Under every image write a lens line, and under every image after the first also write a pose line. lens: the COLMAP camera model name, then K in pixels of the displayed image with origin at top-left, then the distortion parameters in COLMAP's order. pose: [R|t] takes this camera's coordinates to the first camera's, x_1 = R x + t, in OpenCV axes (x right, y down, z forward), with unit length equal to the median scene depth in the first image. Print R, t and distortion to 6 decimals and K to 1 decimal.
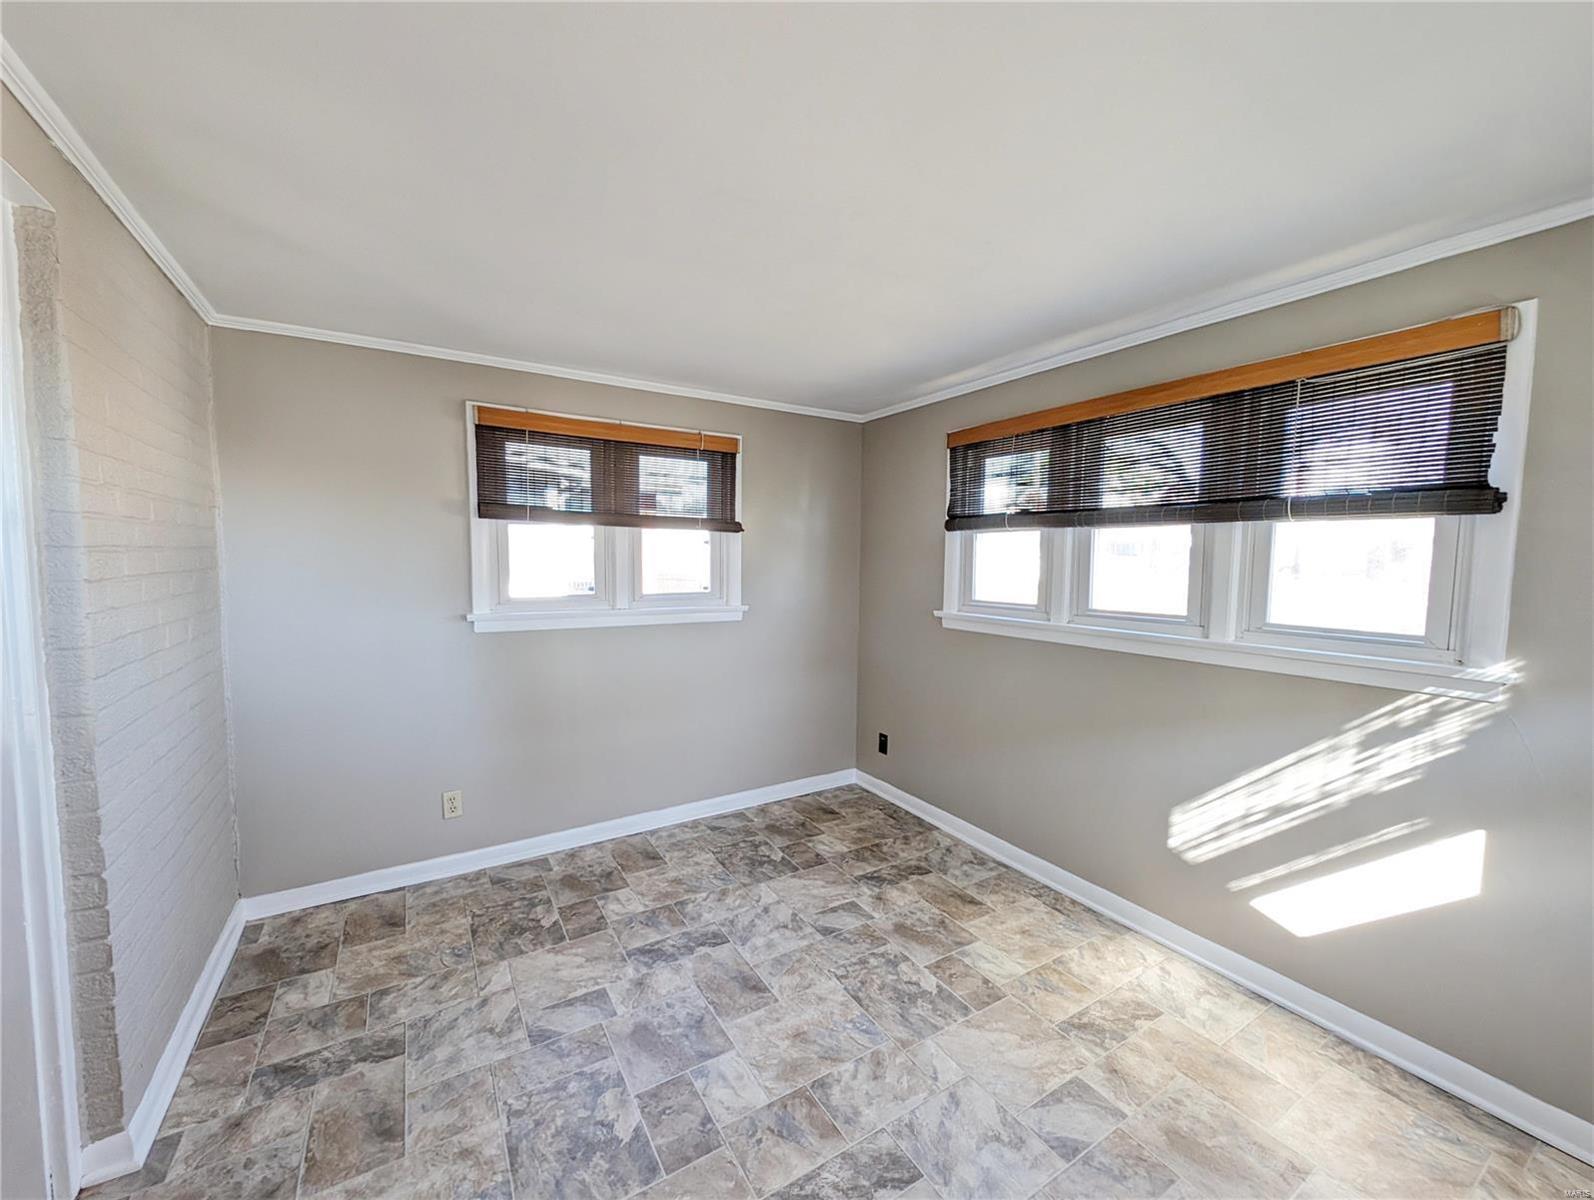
lens RADIAL K [[638.8, 0, 768.3], [0, 638.8, 602.7], [0, 0, 1]] dist [0.002634, -0.005349]
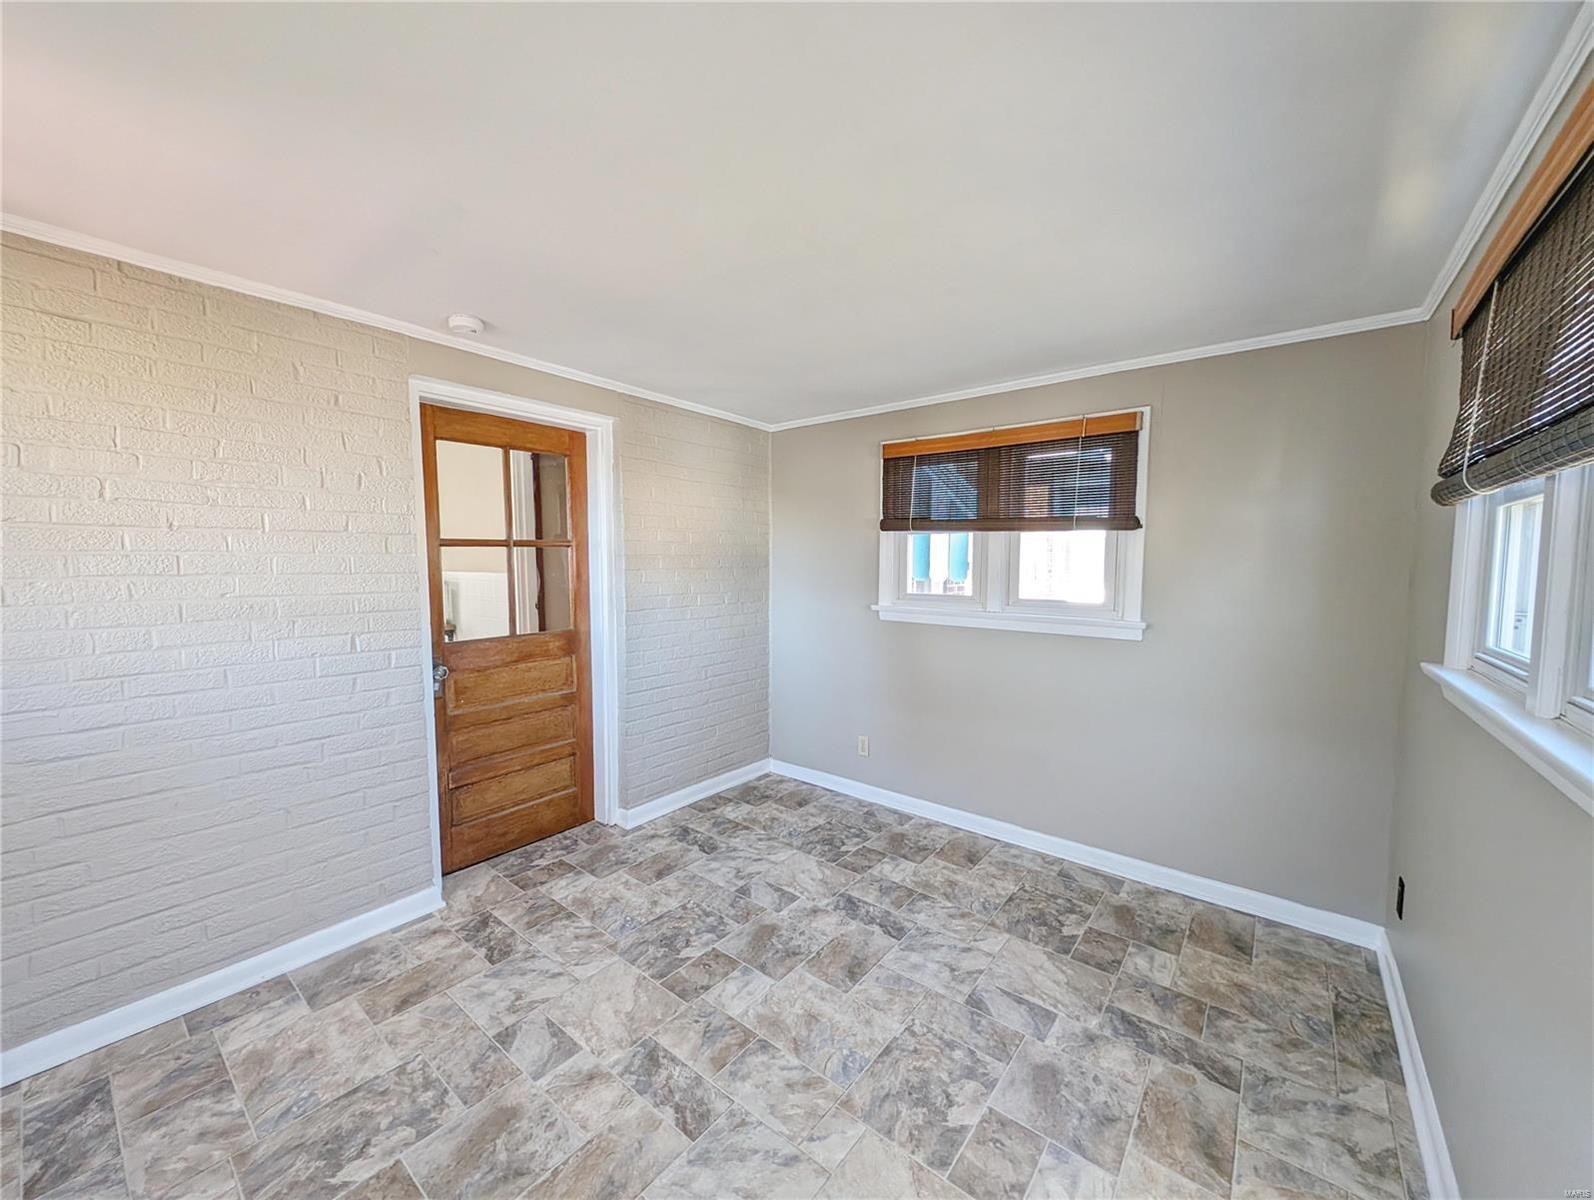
lens RADIAL K [[624.0, 0, 797.0], [0, 624.0, 600.0], [0, 0, 1]] dist [0.059440, -0.035245]
pose [[0.336262, 0.058831, -0.939929, 0.597110], [-0.071413, 0.996766, 0.036840, -0.023211], [0.939057, 0.054735, 0.339376, 0.360005]]
